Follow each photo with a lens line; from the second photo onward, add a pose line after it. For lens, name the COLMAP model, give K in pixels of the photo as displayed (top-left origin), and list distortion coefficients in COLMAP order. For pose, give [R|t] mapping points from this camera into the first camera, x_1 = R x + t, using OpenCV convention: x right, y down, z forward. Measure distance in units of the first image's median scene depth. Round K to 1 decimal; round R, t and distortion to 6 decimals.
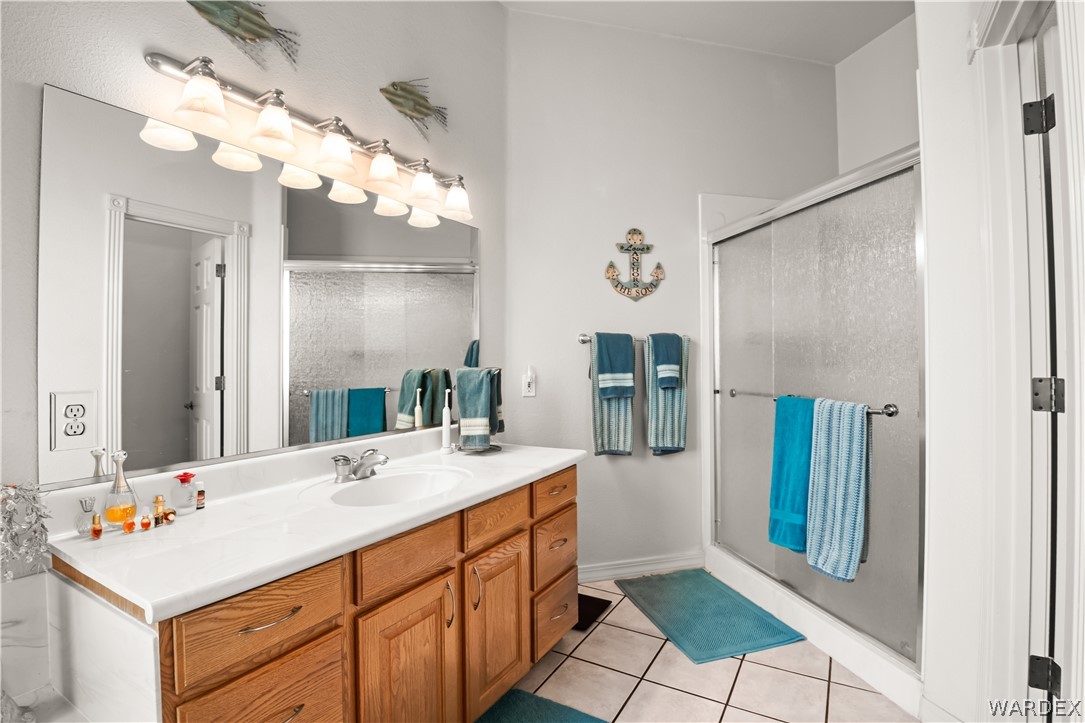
lens RADIAL K [[490.0, 0, 513.2], [0, 490.0, 365.6], [0, 0, 1]] dist [0.002981, -0.005110]
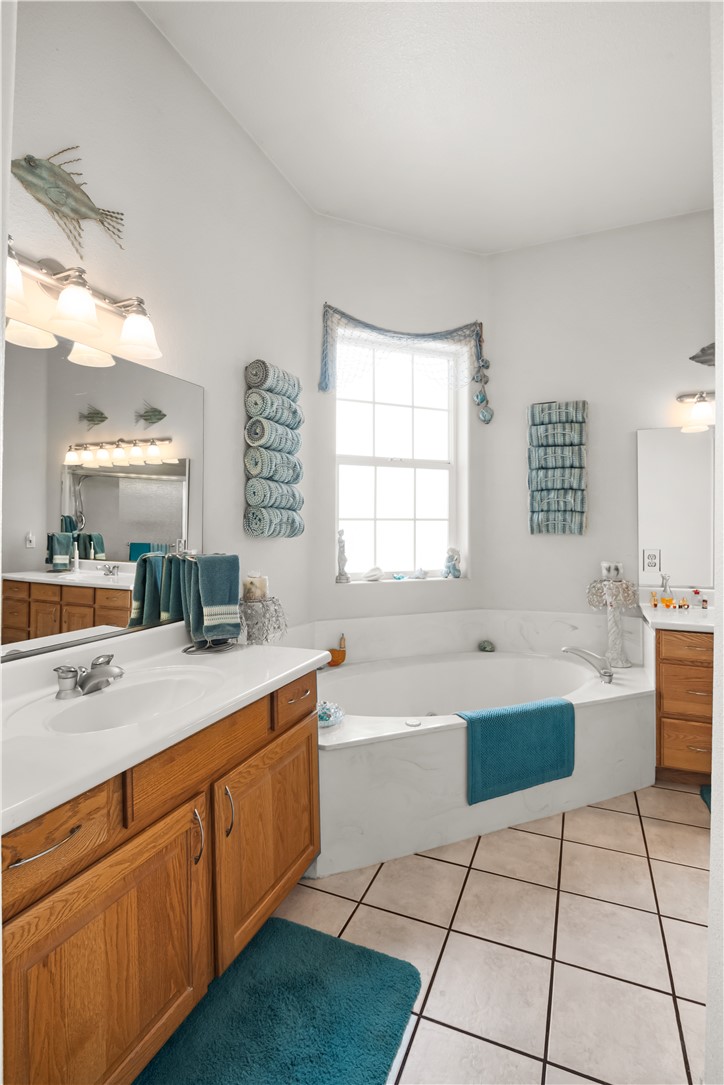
lens RADIAL K [[490.0, 0, 376.1], [0, 490.0, 525.2], [0, 0, 1]] dist [0.002981, -0.005110]
pose [[0.137783, -0.015961, -0.990334, 1.251888], [0.001629, 0.999872, -0.015888, -0.024548], [0.990461, 0.000576, 0.137792, -0.660481]]
